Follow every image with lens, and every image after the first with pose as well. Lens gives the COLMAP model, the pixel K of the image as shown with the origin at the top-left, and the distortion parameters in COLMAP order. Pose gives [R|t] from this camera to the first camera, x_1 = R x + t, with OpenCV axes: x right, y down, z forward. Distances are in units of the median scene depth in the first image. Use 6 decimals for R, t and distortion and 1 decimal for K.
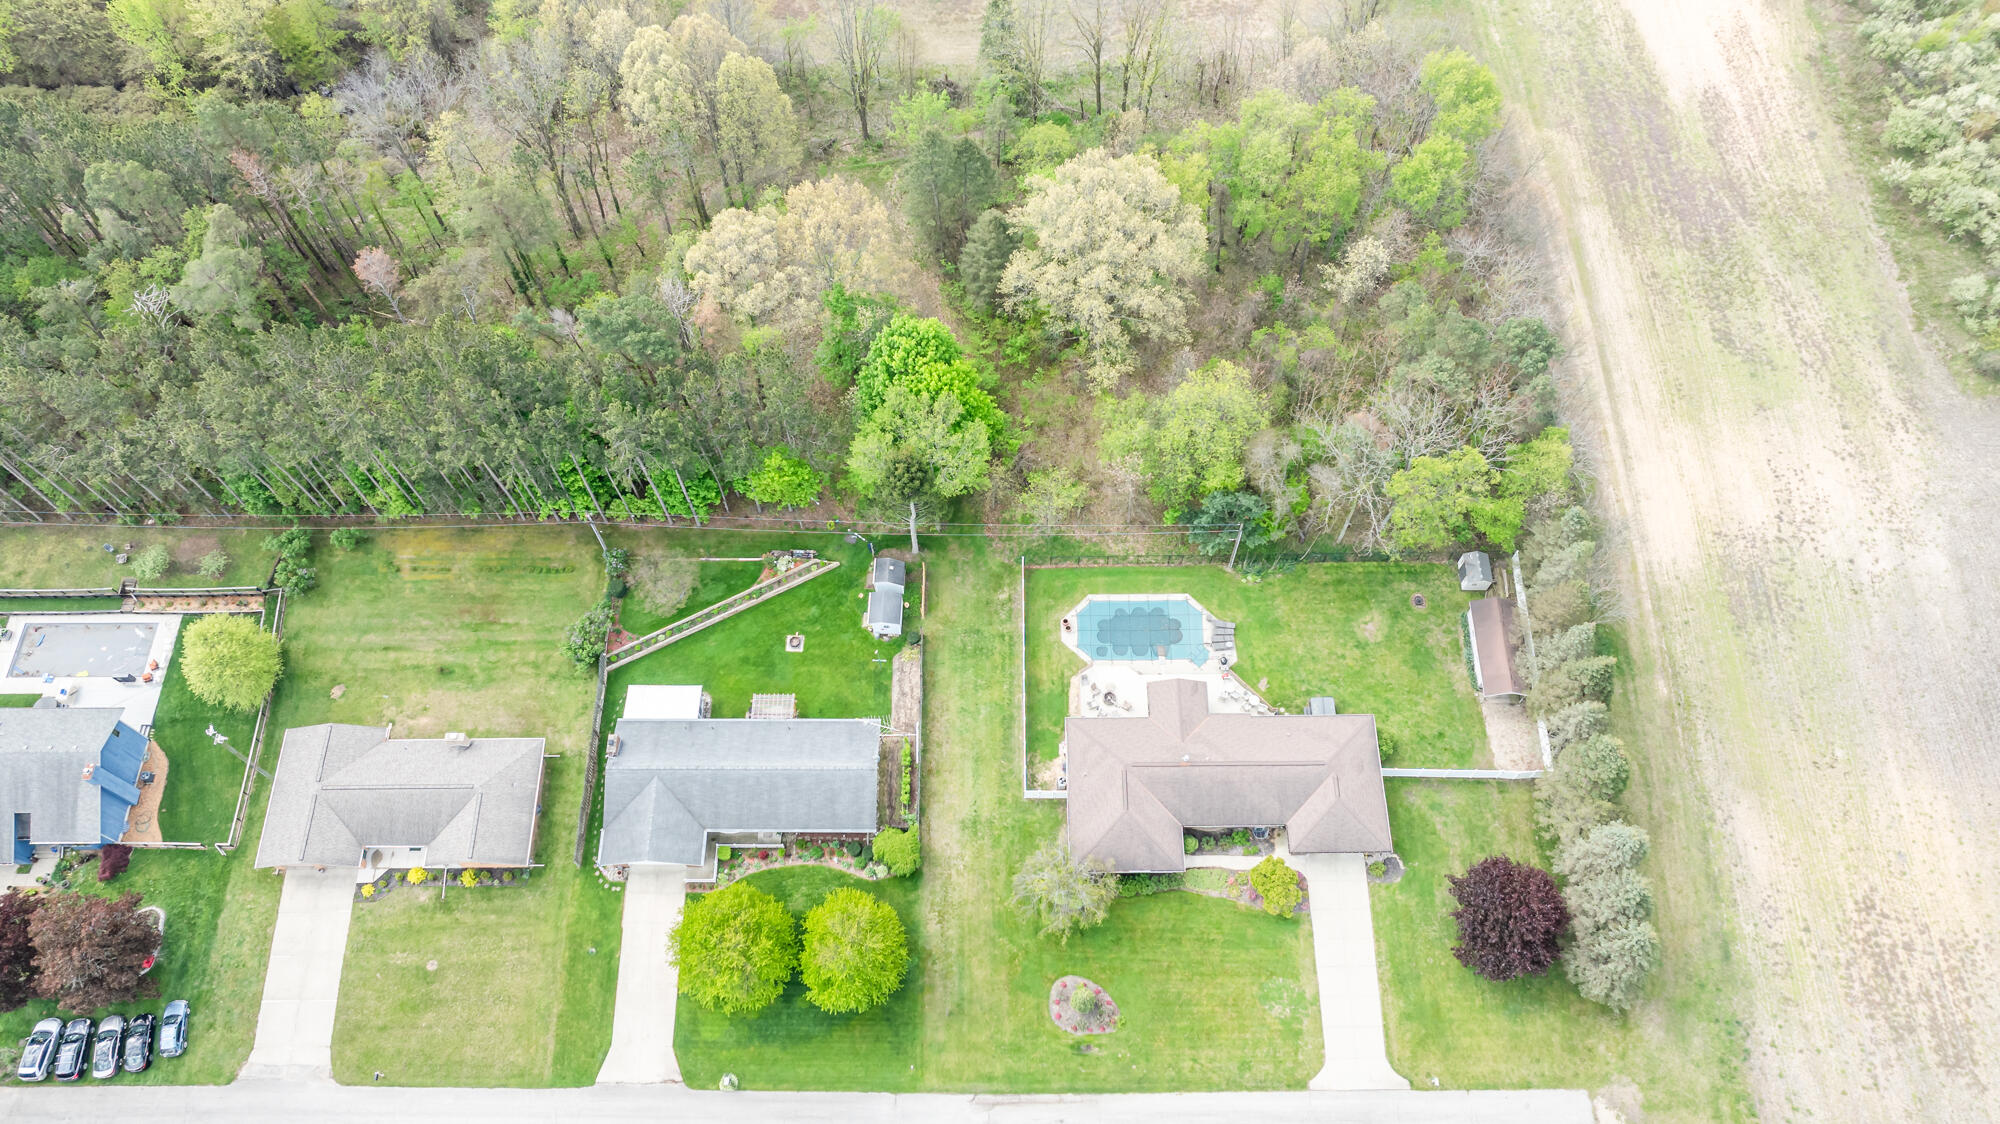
lens RADIAL K [[1428.5, 0, 996.5], [0, 1428.5, 550.9], [0, 0, 1]] dist [-0.051756, 0.053836]
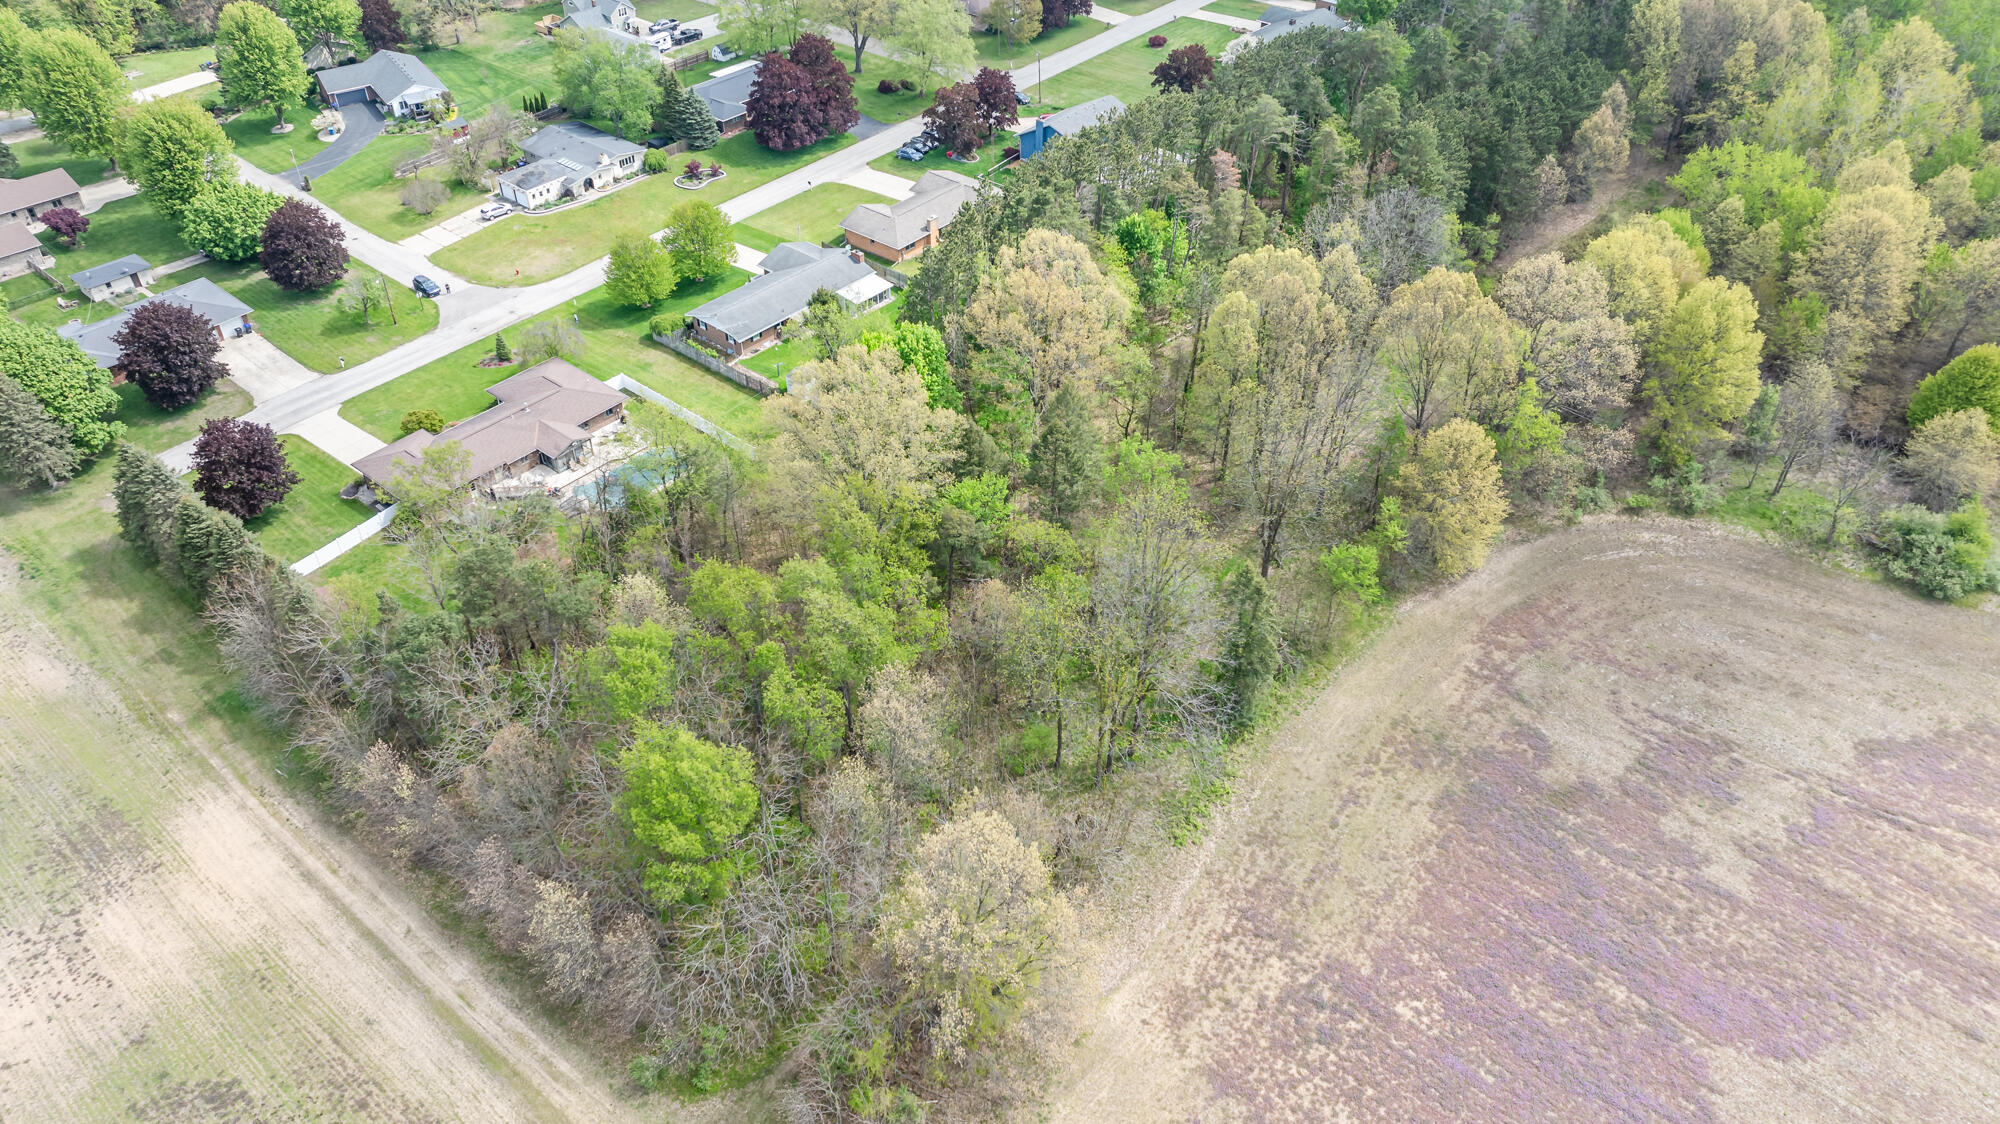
lens RADIAL K [[1428.5, 0, 996.5], [0, 1428.5, 550.9], [0, 0, 1]] dist [-0.051756, 0.053836]
pose [[-0.652497, 0.477238, -0.588636, 0.612286], [-0.676888, -0.017827, 0.735870, -0.968917], [0.340691, 0.878593, 0.334669, 0.769801]]
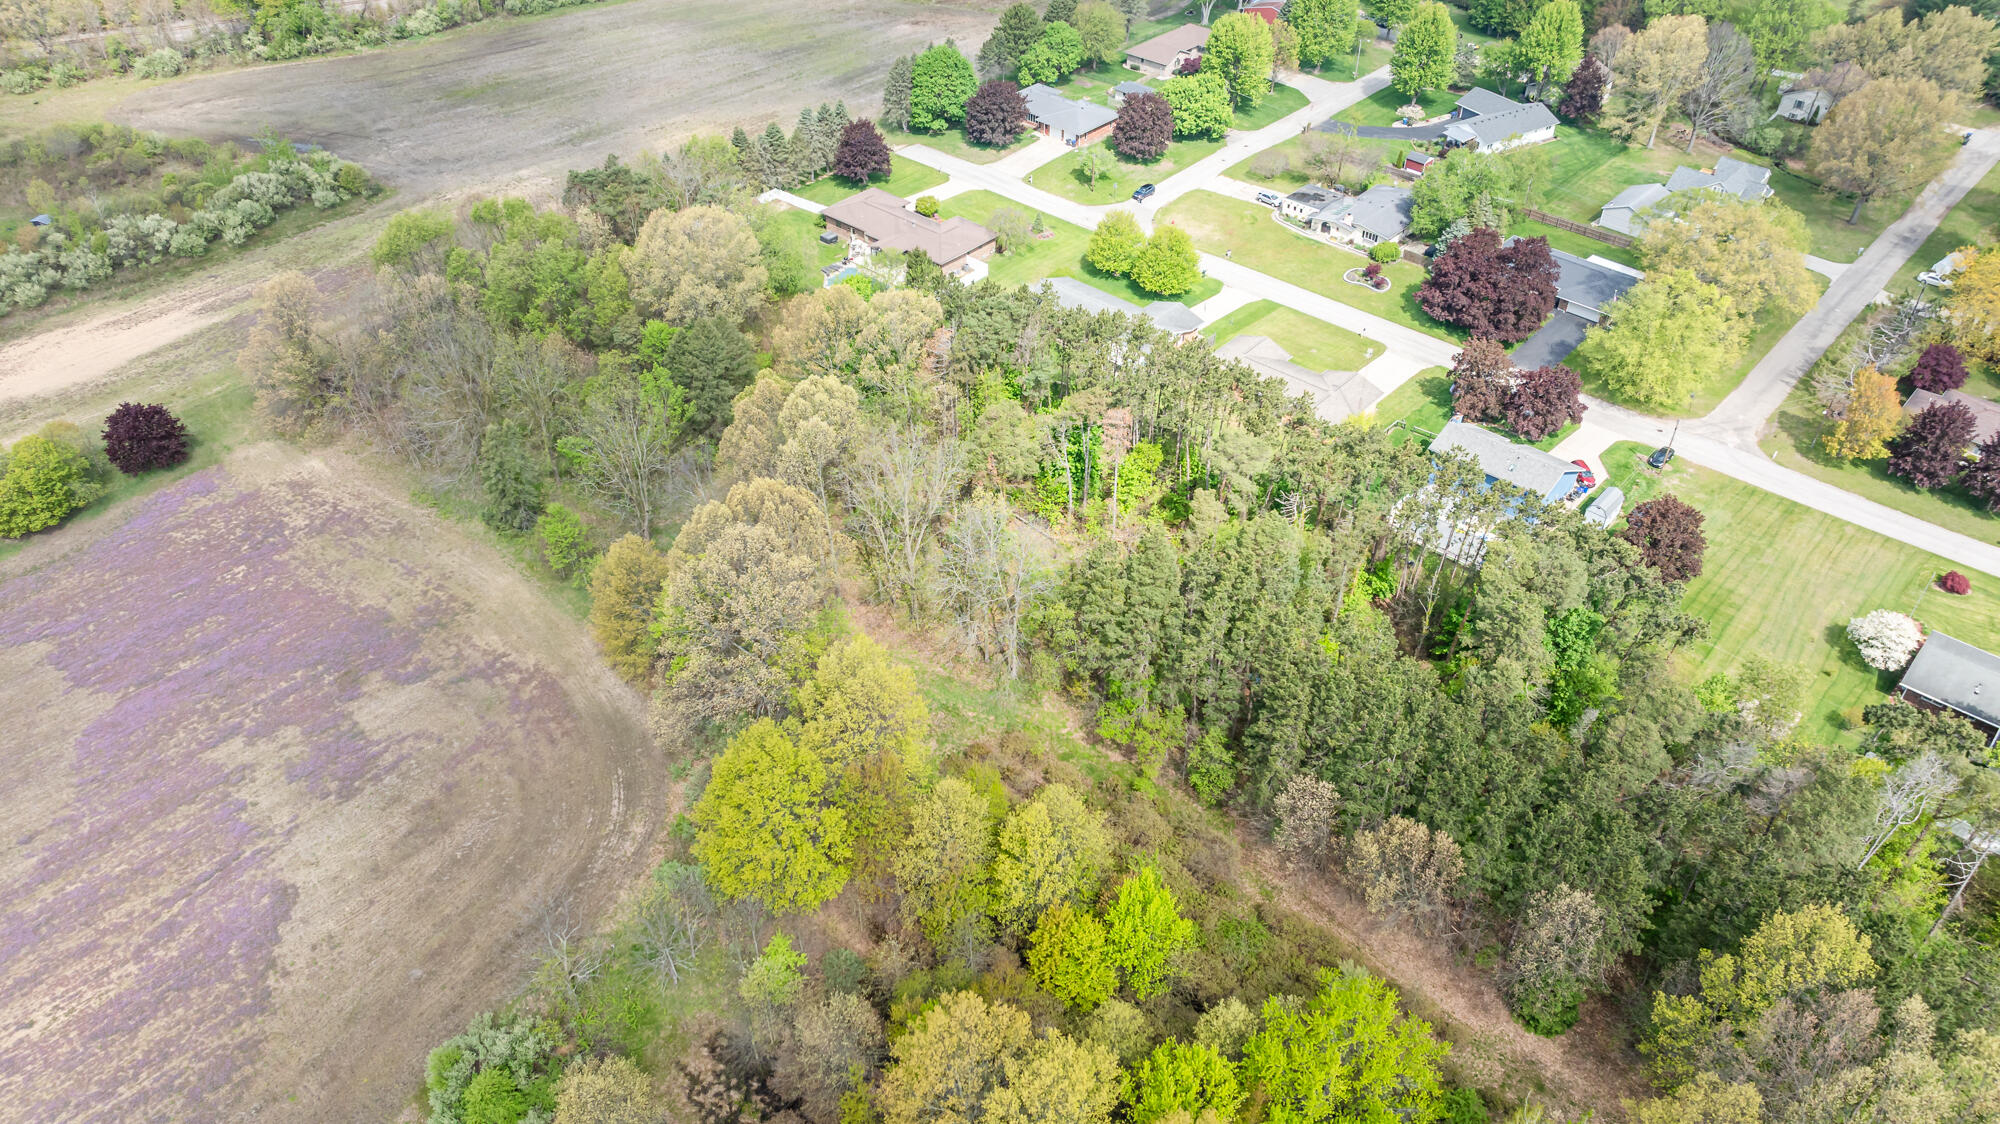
lens RADIAL K [[1428.5, 0, 996.5], [0, 1428.5, 550.9], [0, 0, 1]] dist [-0.051756, 0.053836]
pose [[-0.737015, -0.421732, 0.528158, -0.969643], [0.605213, -0.063930, 0.793492, -1.129935], [-0.300876, 0.904464, 0.302356, 0.739484]]
